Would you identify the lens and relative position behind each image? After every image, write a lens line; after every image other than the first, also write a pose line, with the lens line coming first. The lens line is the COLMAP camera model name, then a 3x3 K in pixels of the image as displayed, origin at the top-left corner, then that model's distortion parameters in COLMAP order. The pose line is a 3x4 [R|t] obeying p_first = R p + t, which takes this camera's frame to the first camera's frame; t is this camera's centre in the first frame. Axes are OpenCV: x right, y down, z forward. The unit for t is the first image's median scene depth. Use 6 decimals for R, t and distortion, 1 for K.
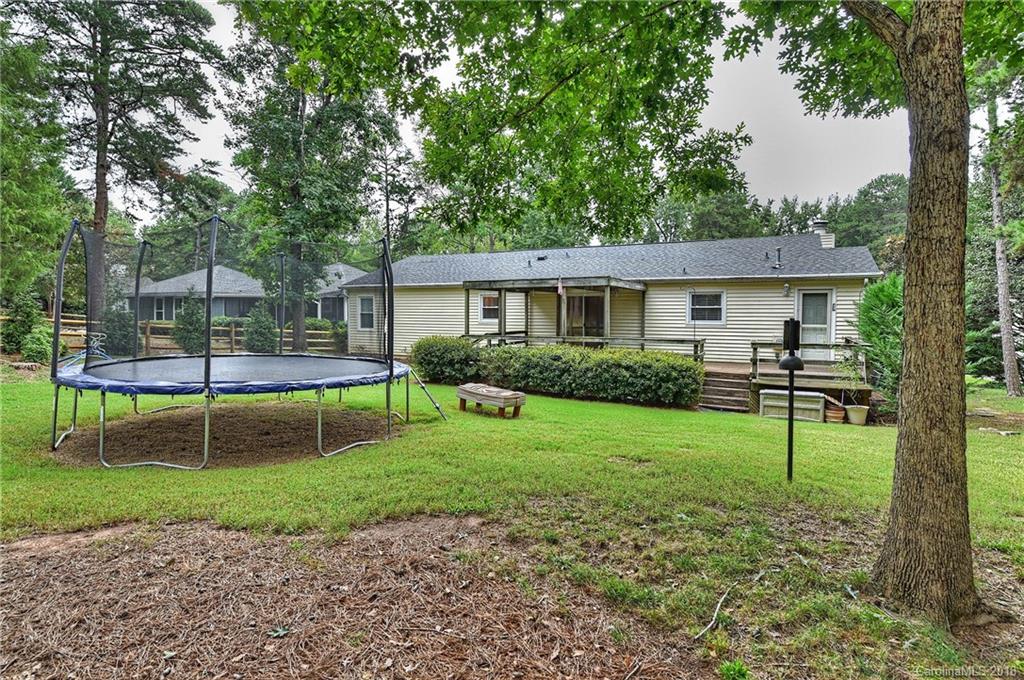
lens RADIAL K [[542.3, 0, 512.0], [0, 542.3, 340.0], [0, 0, 1]] dist [-0.000099, -0.000635]
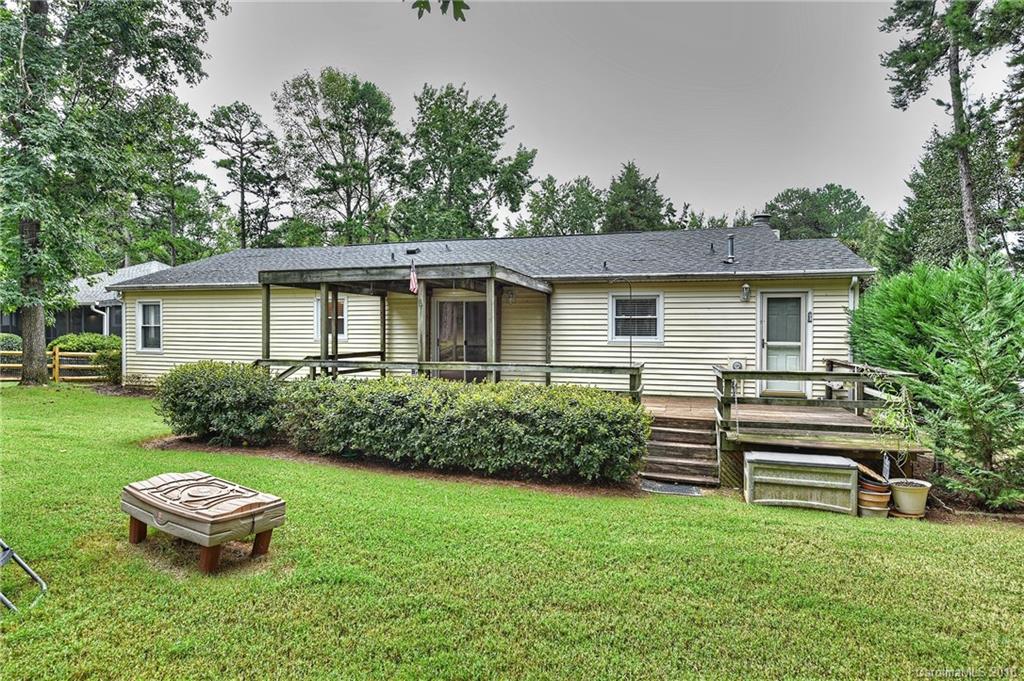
lens RADIAL K [[592.3, 0, 512.0], [0, 592.3, 340.5], [0, 0, 1]] dist [0.000545, 0.000313]
pose [[0.984989, -0.000854, 0.172618, 0.075902], [0.006733, 0.999417, -0.033478, -0.006659], [-0.172488, 0.034138, 0.984420, 0.305528]]
